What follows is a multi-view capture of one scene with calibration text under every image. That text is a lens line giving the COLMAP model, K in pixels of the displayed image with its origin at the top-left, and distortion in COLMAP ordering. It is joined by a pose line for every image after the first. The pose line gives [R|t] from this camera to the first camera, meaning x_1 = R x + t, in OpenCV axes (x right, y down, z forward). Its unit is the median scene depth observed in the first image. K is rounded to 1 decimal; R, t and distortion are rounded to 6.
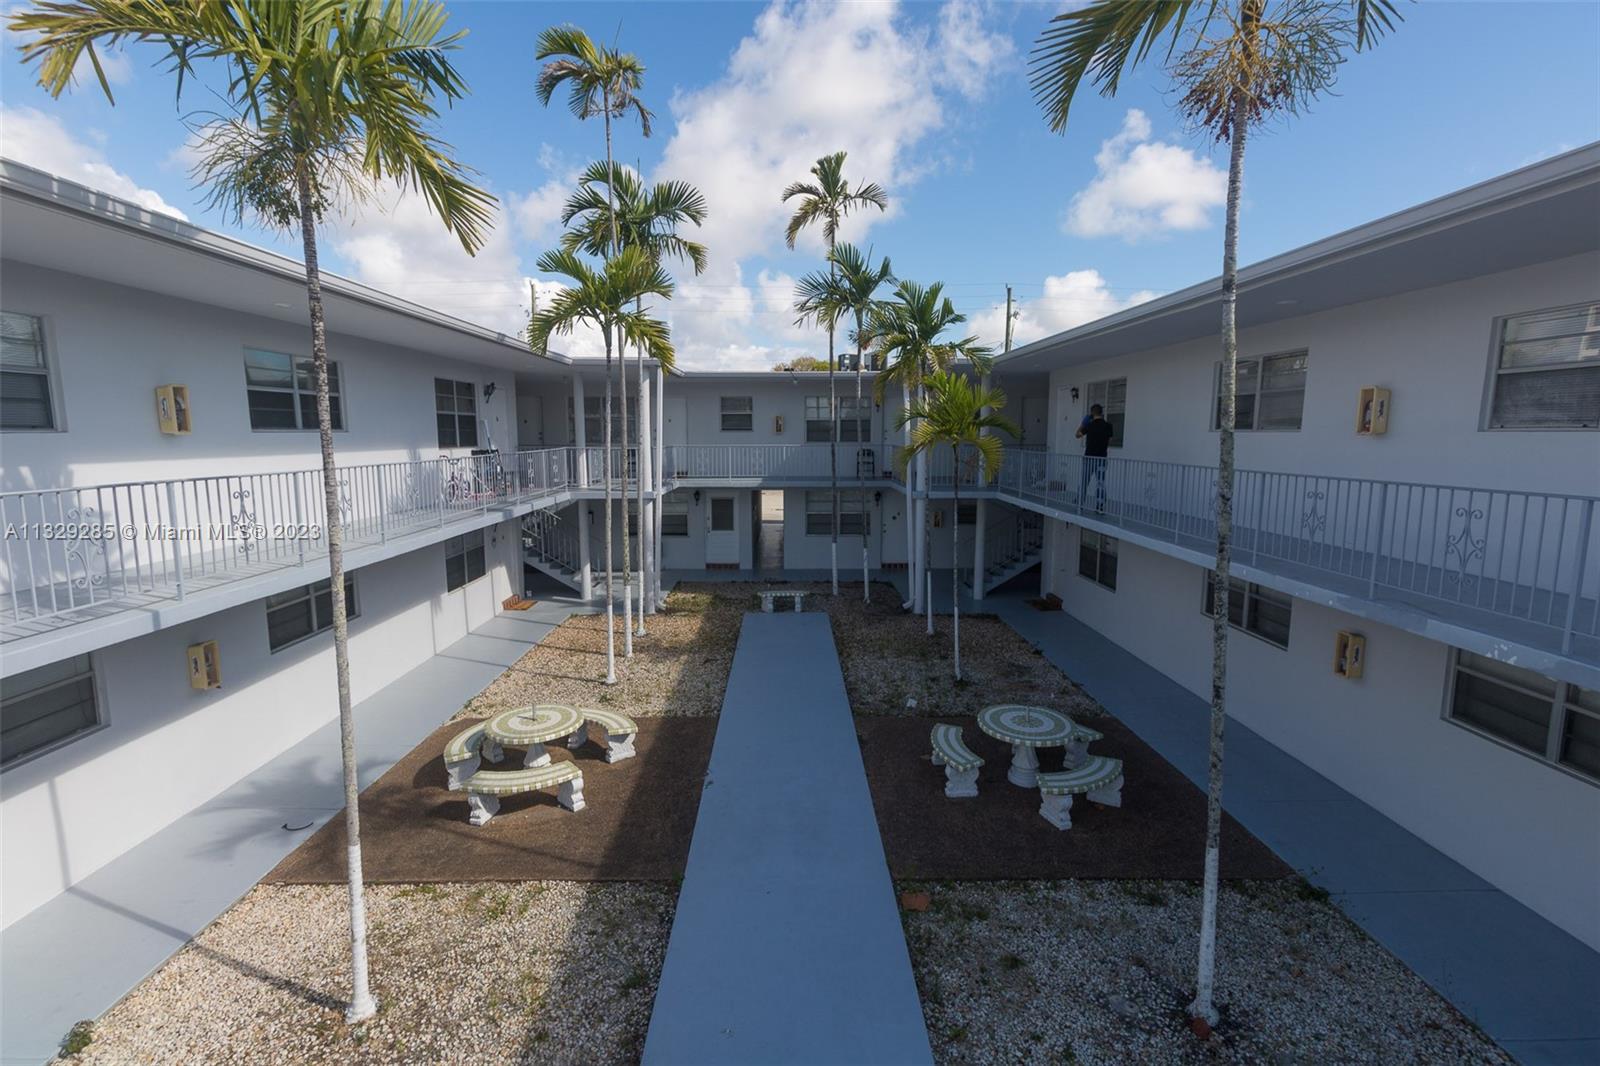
lens RADIAL K [[751.6, 0, 800.0], [0, 751.6, 533.0], [0, 0, 1]] dist [-0.055289, 0.000004]
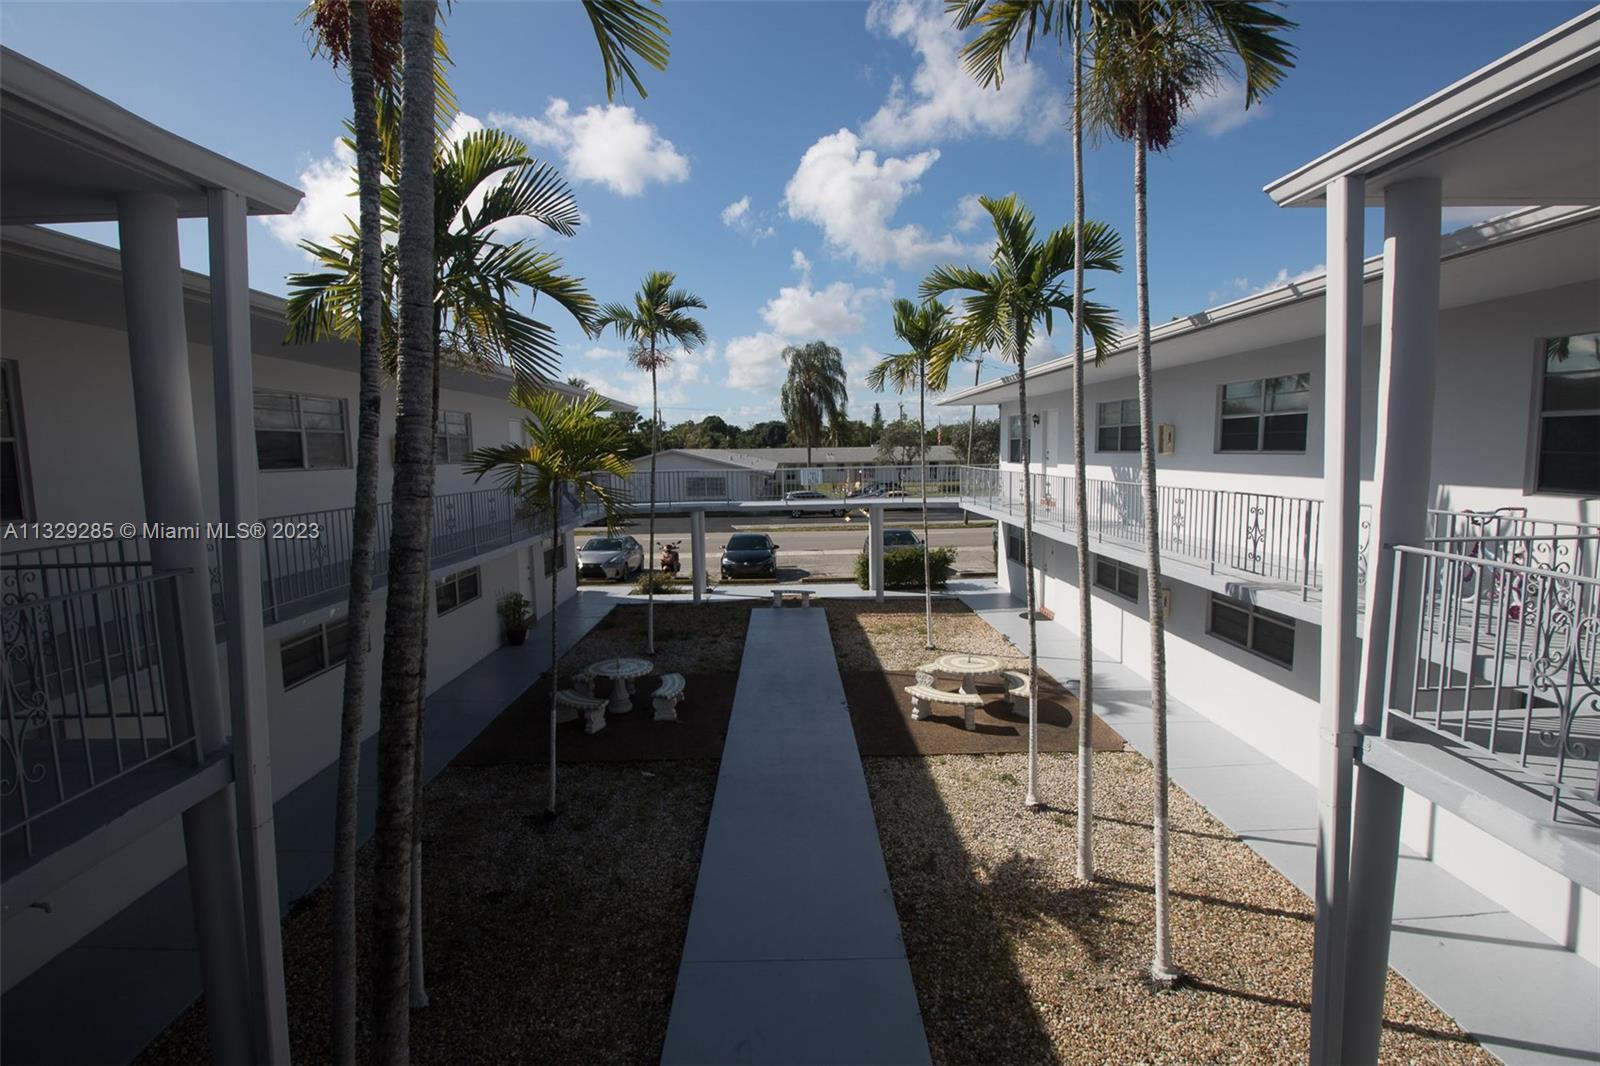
lens RADIAL K [[751.6, 0, 800.0], [0, 751.6, 533.0], [0, 0, 1]] dist [-0.055289, 0.000004]
pose [[-0.999995, -0.003108, -0.000577, -0.033056], [-0.003157, 0.972440, 0.233132, -0.292693], [-0.000164, 0.233133, -0.972445, 2.169999]]
